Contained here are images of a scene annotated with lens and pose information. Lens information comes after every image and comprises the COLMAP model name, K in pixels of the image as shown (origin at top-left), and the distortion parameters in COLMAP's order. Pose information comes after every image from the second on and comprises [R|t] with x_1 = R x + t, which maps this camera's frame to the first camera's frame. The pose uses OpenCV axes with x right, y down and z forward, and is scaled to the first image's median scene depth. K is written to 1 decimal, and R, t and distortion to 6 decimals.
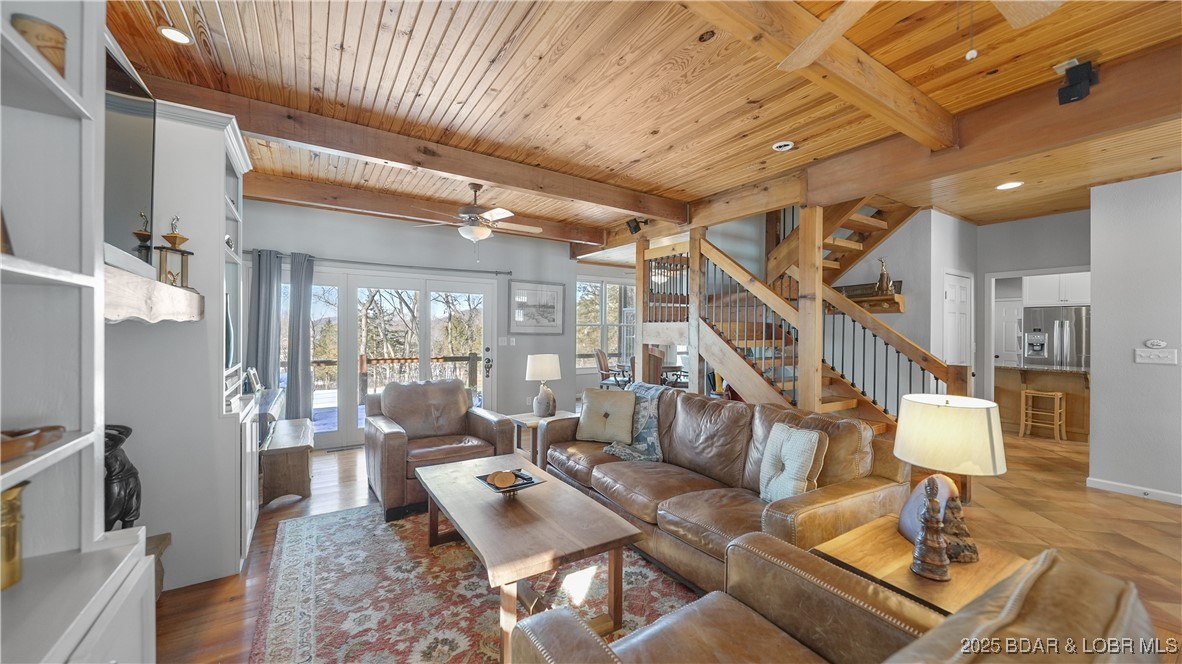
lens RADIAL K [[436.8, 0, 593.7], [0, 436.8, 328.3], [0, 0, 1]] dist [-0.002103, 0.000479]
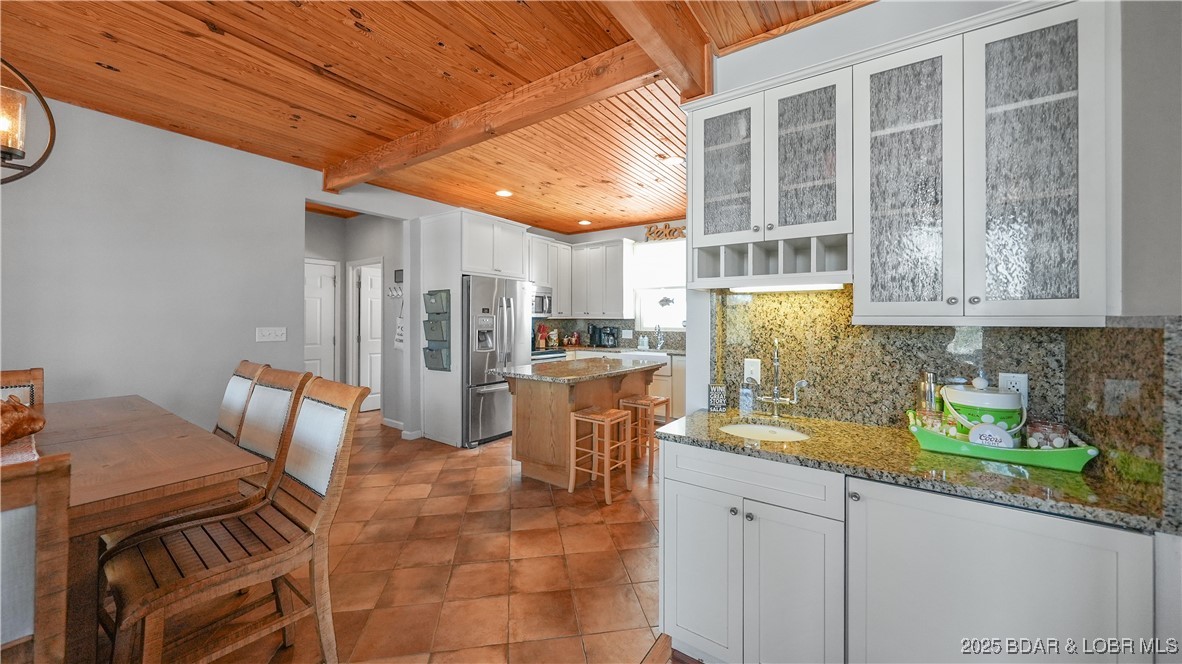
lens RADIAL K [[422.3, 0, 588.9], [0, 422.3, 315.3], [0, 0, 1]] dist [-0.001382, -0.000037]
pose [[-0.375429, -0.001794, 0.926849, 0.817605], [-0.009421, 0.999954, -0.001880, 0.025350], [-0.926803, -0.009438, -0.375429, 2.476966]]
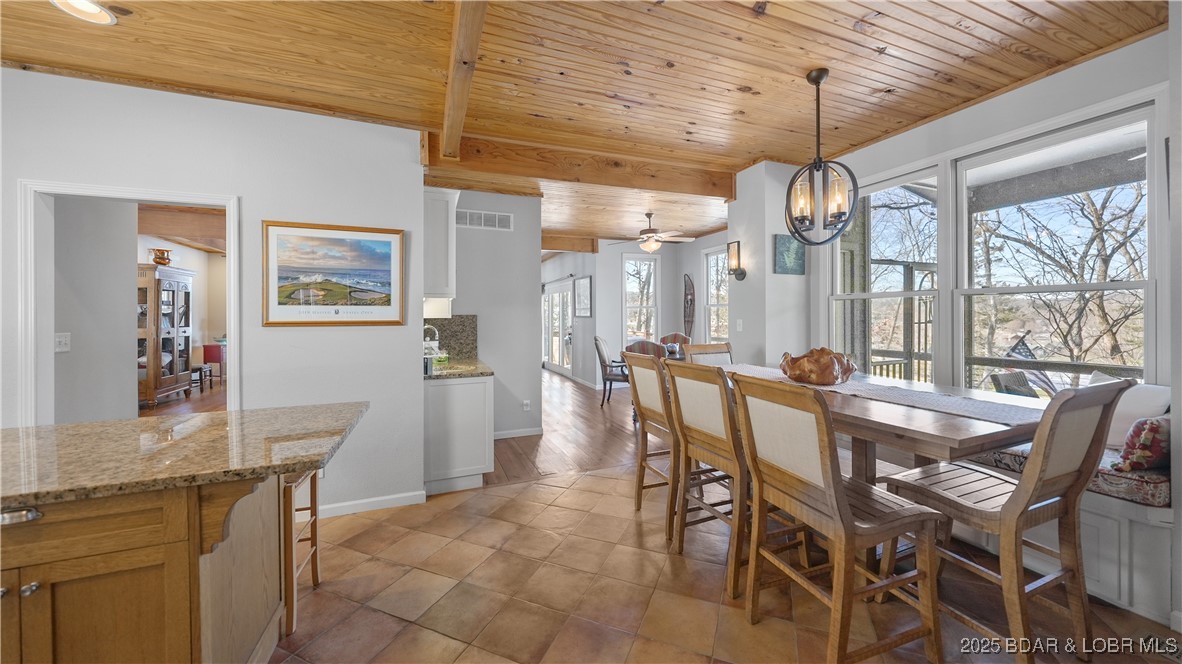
lens RADIAL K [[415.1, 0, 591.6], [0, 415.1, 318.4], [0, 0, 1]] dist [-0.000605, 0.000068]
pose [[-0.187822, 0.001163, -0.982202, 2.311489], [0.012185, 0.999925, -0.001146, 0.040977], [0.982127, -0.012183, -0.187823, 2.641685]]
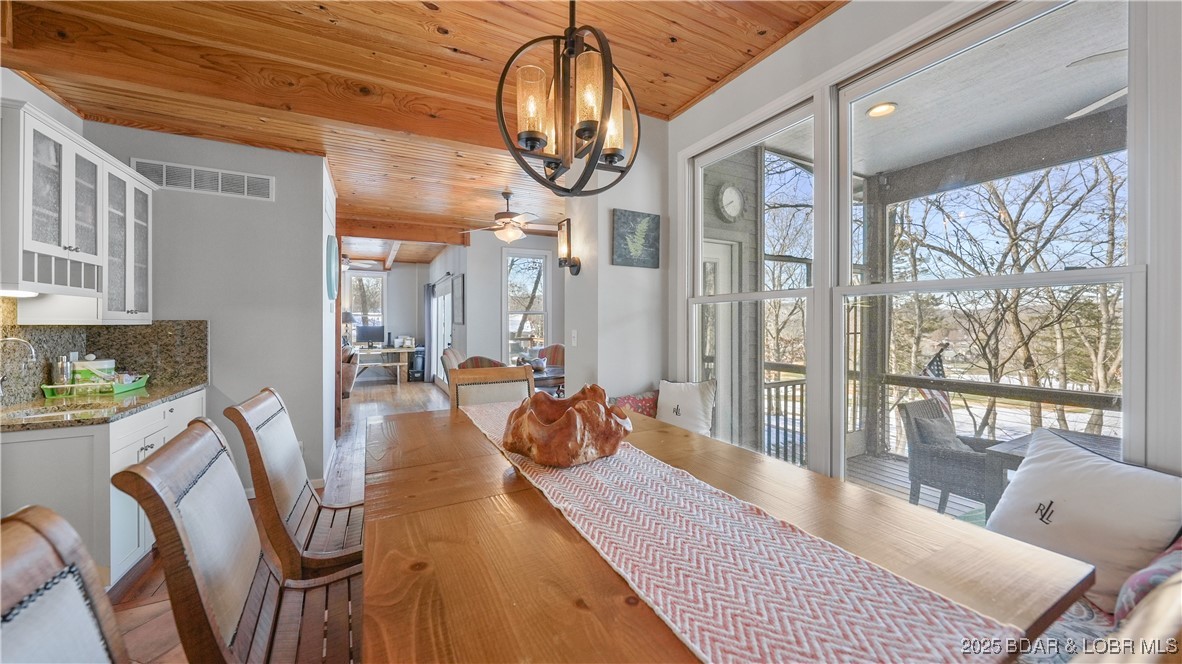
lens RADIAL K [[418.4, 0, 589.1], [0, 418.4, 323.3], [0, 0, 1]] dist [-0.001225, 0.000049]
pose [[-0.092347, -0.003381, -0.995721, 1.865737], [0.005380, 0.999978, -0.003894, 0.037960], [0.995712, -0.005716, -0.092327, 2.979623]]
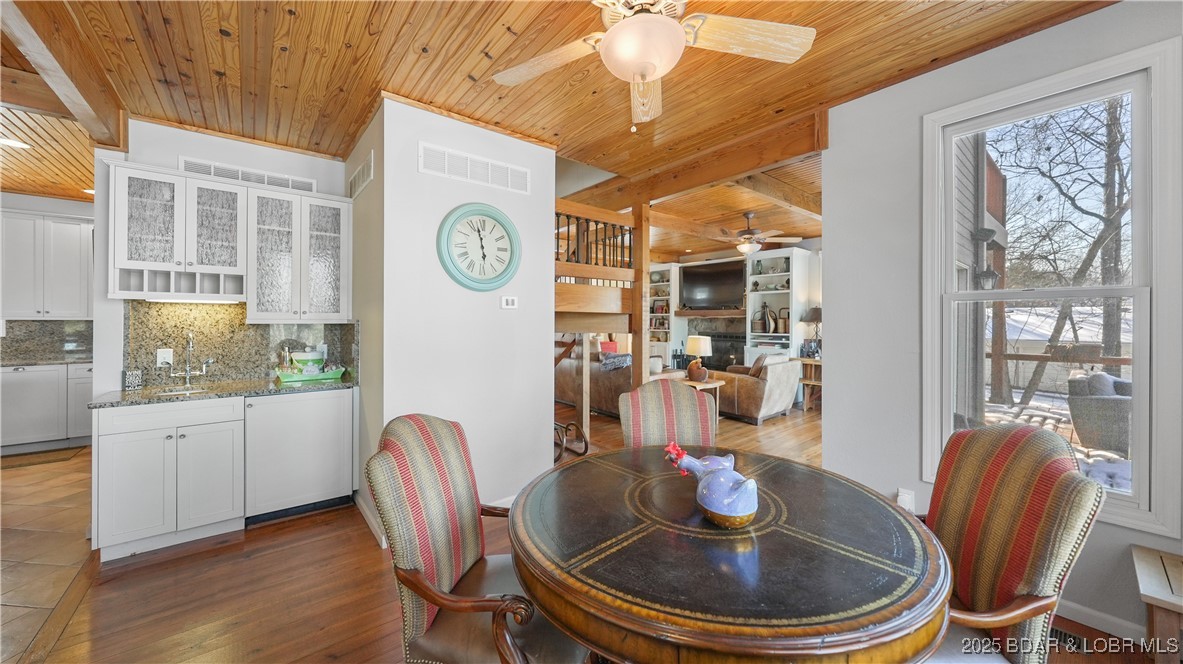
lens RADIAL K [[415.4, 0, 592.1], [0, 415.4, 318.4], [0, 0, 1]] dist [-0.000605, 0.000068]
pose [[-0.993327, -0.008228, -0.115042, 0.494265], [-0.007162, 0.999928, -0.009678, 0.024105], [0.115113, -0.008789, -0.993314, 3.024978]]
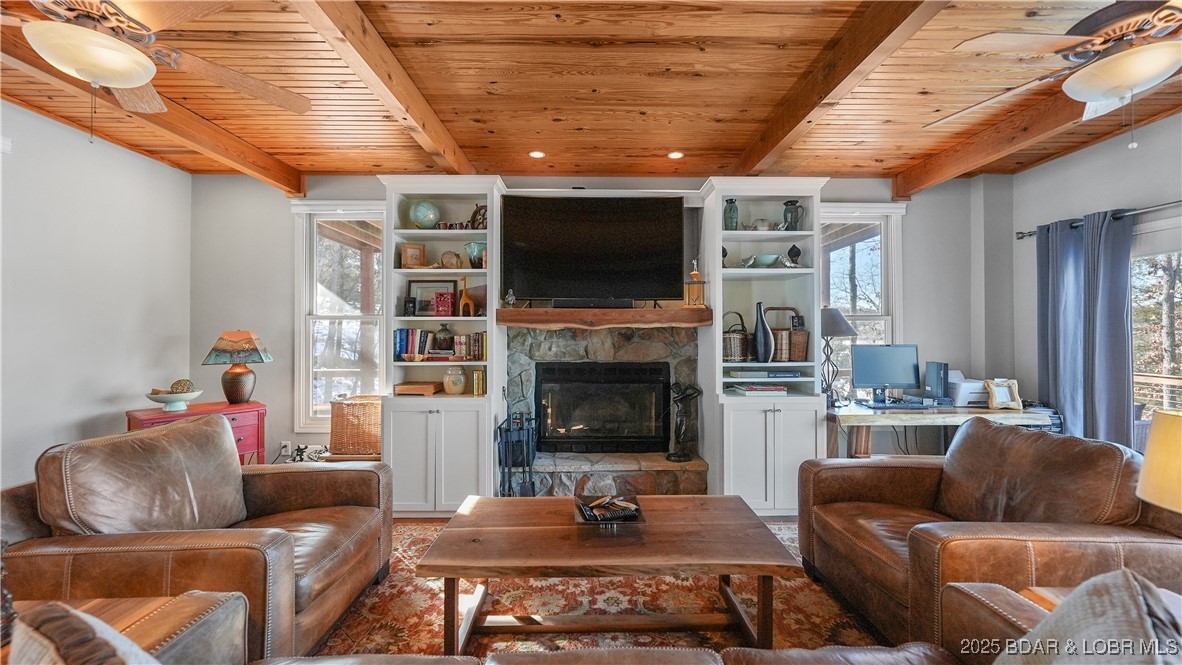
lens RADIAL K [[436.8, 0, 593.7], [0, 436.8, 328.8], [0, 0, 1]] dist [-0.002103, 0.000479]
pose [[-0.532115, -0.013479, -0.846565, 0.409125], [0.004368, 0.999816, -0.018664, 0.012608], [0.846661, -0.013629, -0.531959, 1.089762]]
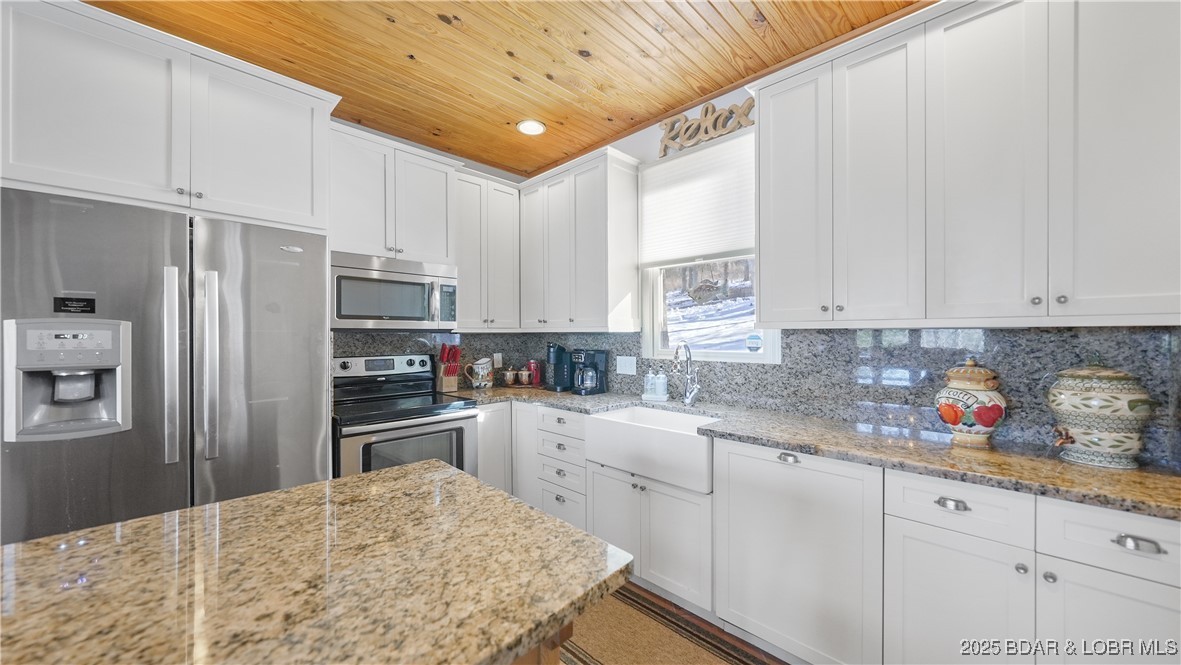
lens RADIAL K [[420.5, 0, 590.5], [0, 420.5, 332.5], [0, 0, 1]] dist [0.001239, 0.000232]
pose [[-0.216332, -0.002618, 0.976316, 1.737038], [-0.003837, 0.999991, 0.001831, 0.035967], [-0.976312, -0.003350, -0.216340, 1.818139]]
